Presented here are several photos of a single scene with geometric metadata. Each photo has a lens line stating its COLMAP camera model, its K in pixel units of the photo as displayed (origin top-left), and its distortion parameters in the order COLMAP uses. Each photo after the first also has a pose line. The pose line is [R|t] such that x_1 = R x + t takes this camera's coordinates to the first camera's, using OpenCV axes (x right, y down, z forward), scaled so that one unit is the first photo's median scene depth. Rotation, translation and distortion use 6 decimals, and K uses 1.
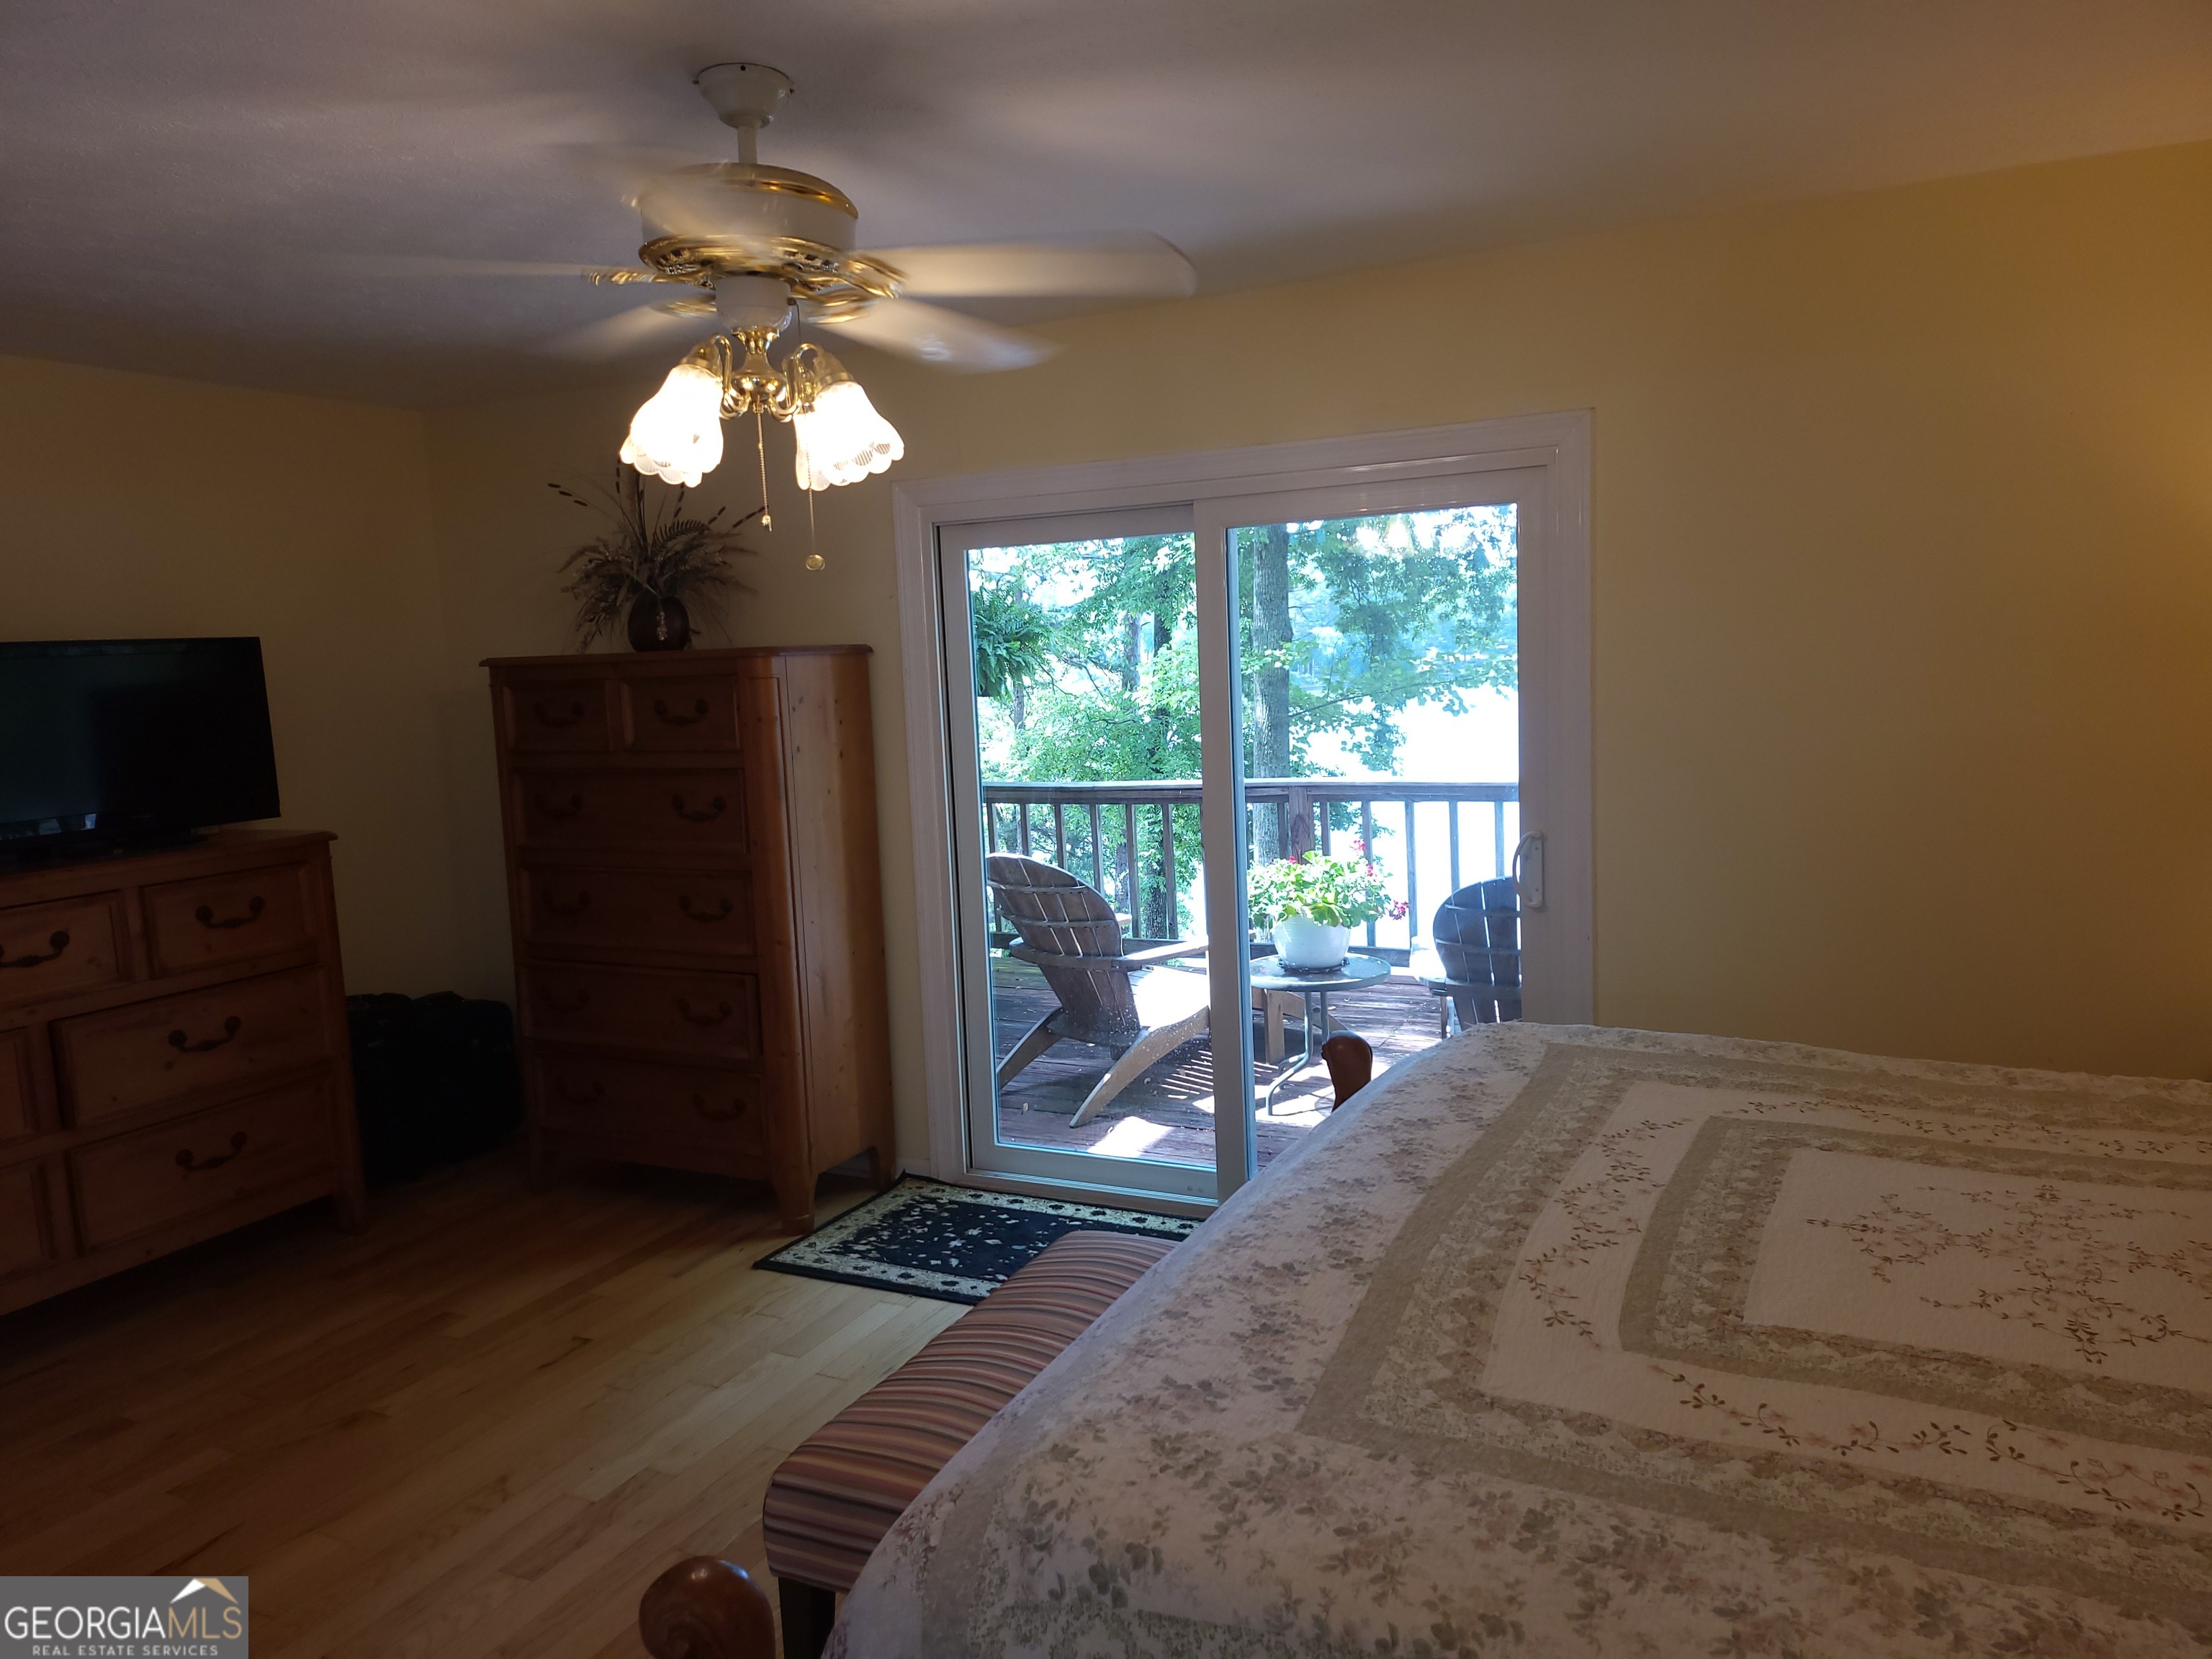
lens RADIAL K [[1543.6, 0, 1108.3], [0, 1543.6, 863.9], [0, 0, 1]] dist [0.079100, -0.087702]
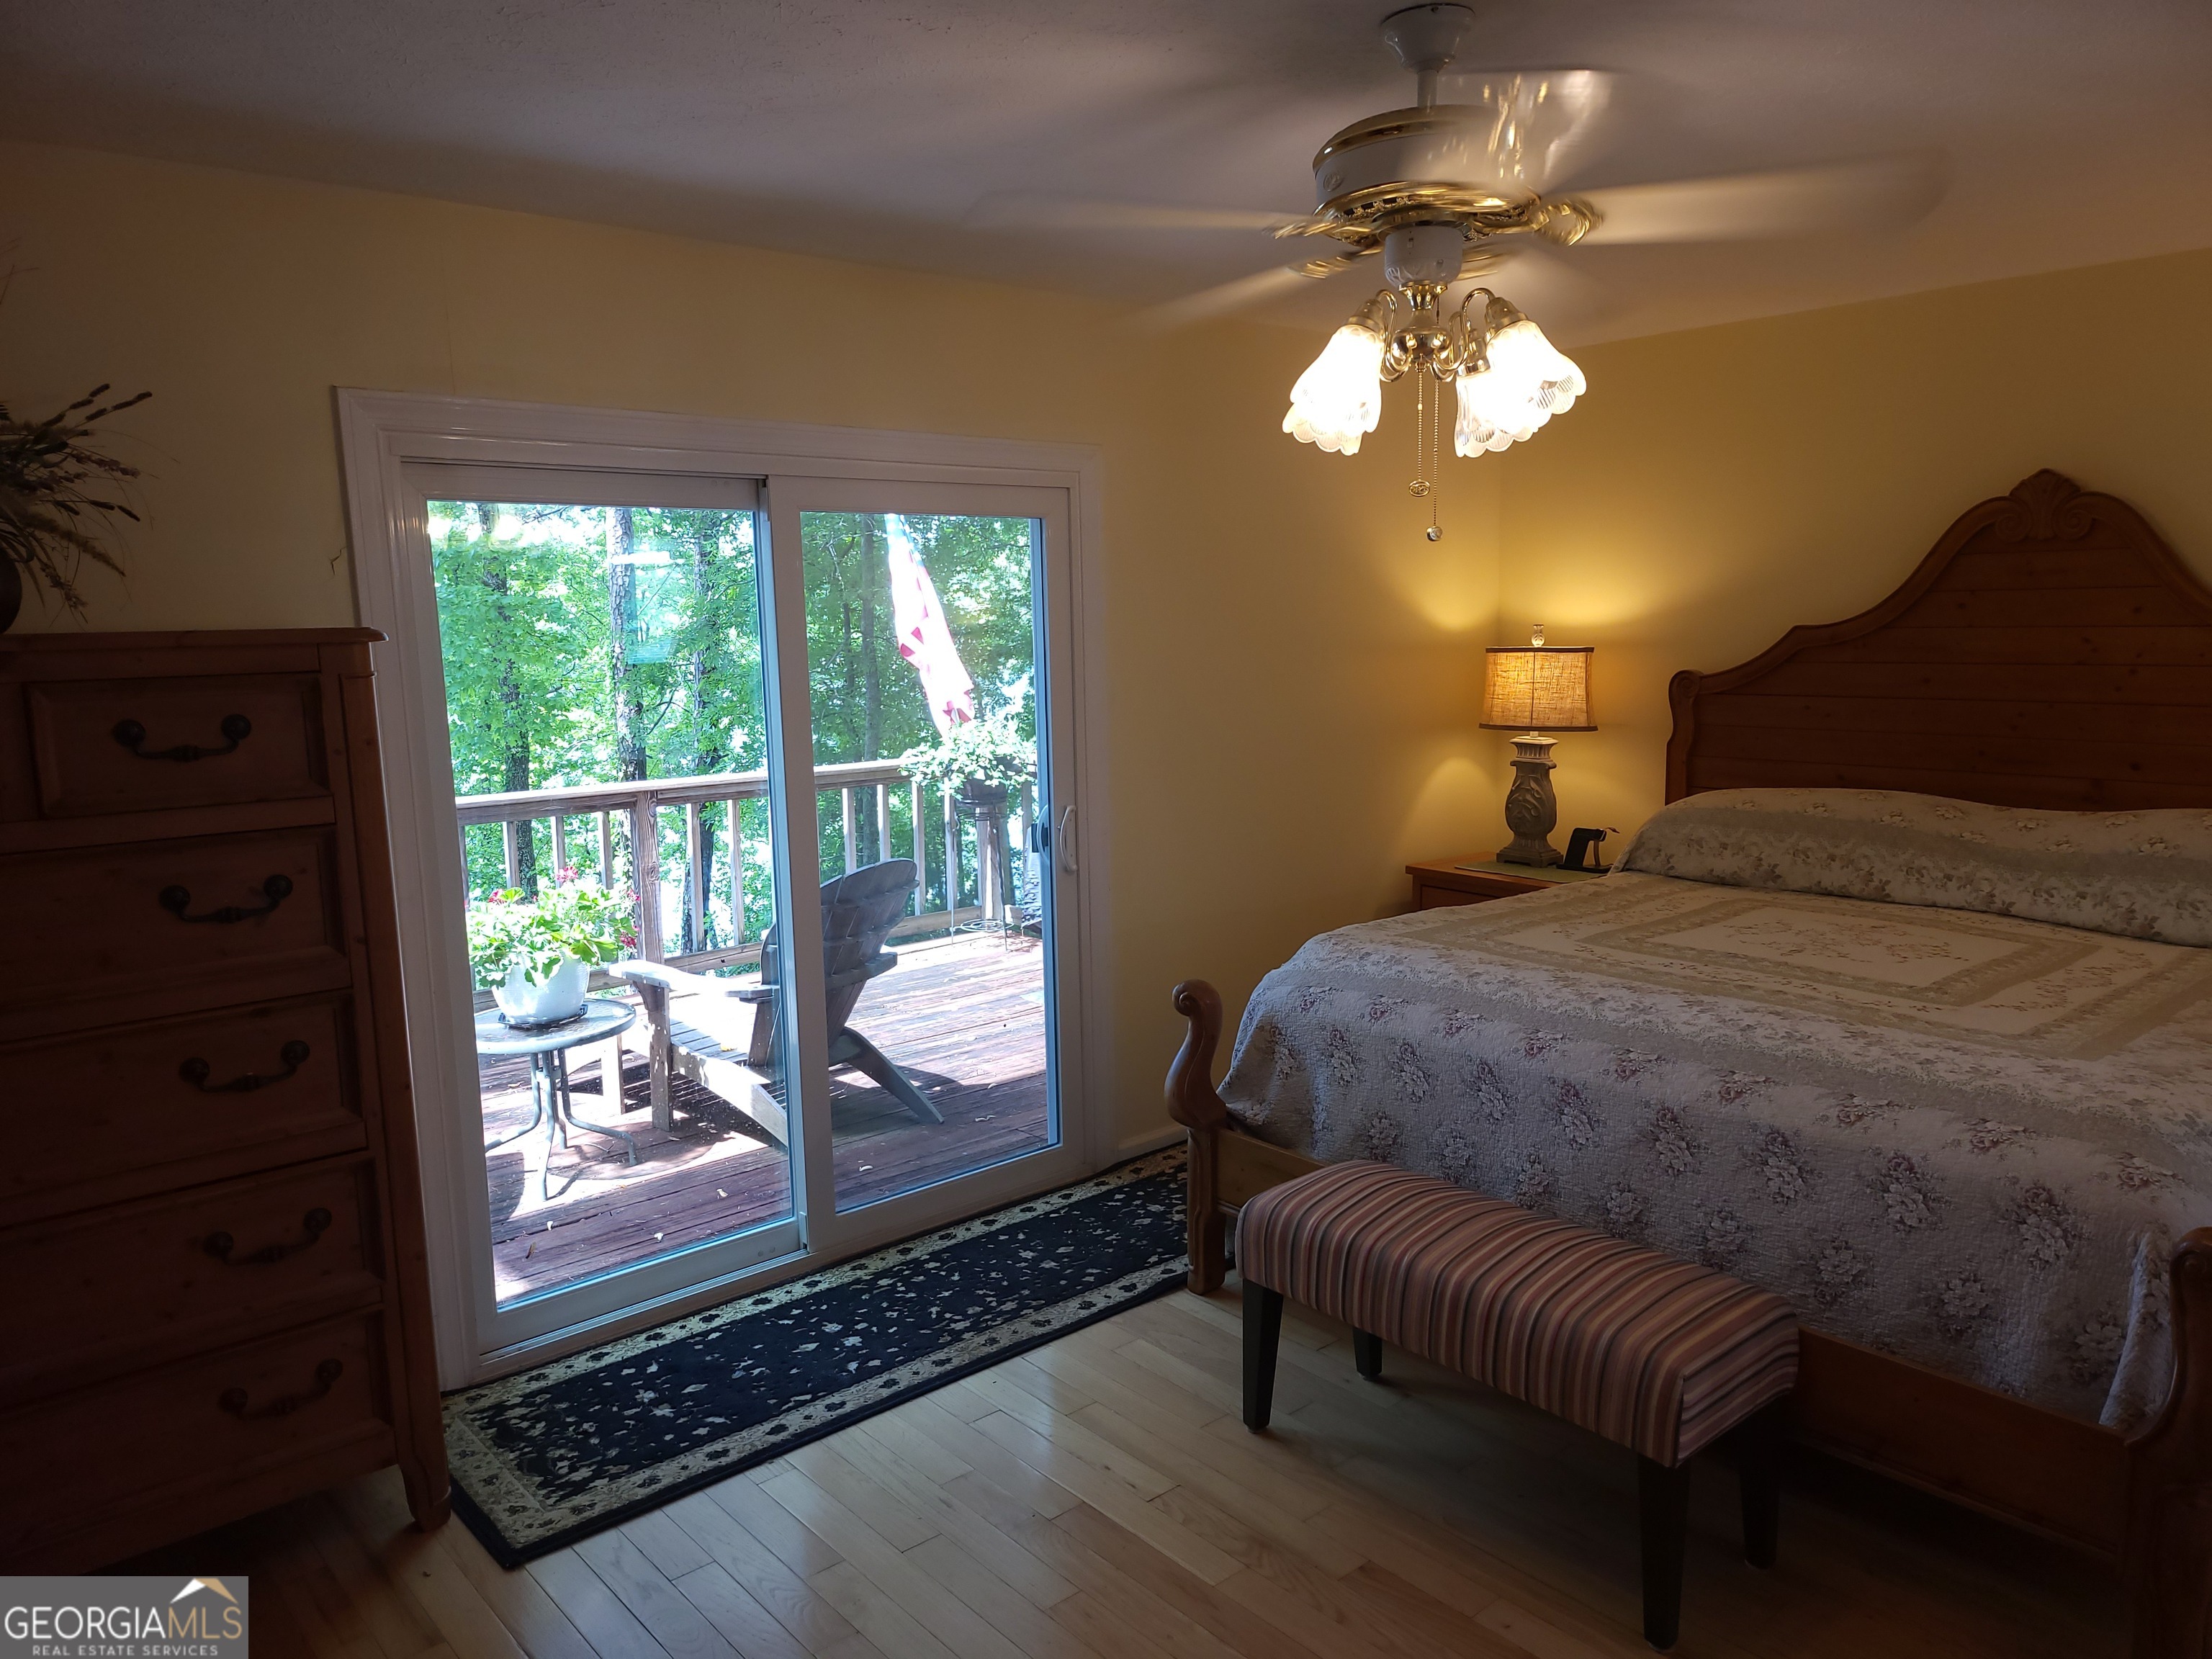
lens RADIAL K [[1543.6, 0, 1108.3], [0, 1543.6, 863.9], [0, 0, 1]] dist [0.079100, -0.087702]
pose [[0.384024, -0.114949, 0.916140, -0.703331], [0.133734, 0.988682, 0.067993, -0.047207], [-0.913587, 0.096408, 0.395050, 0.475520]]
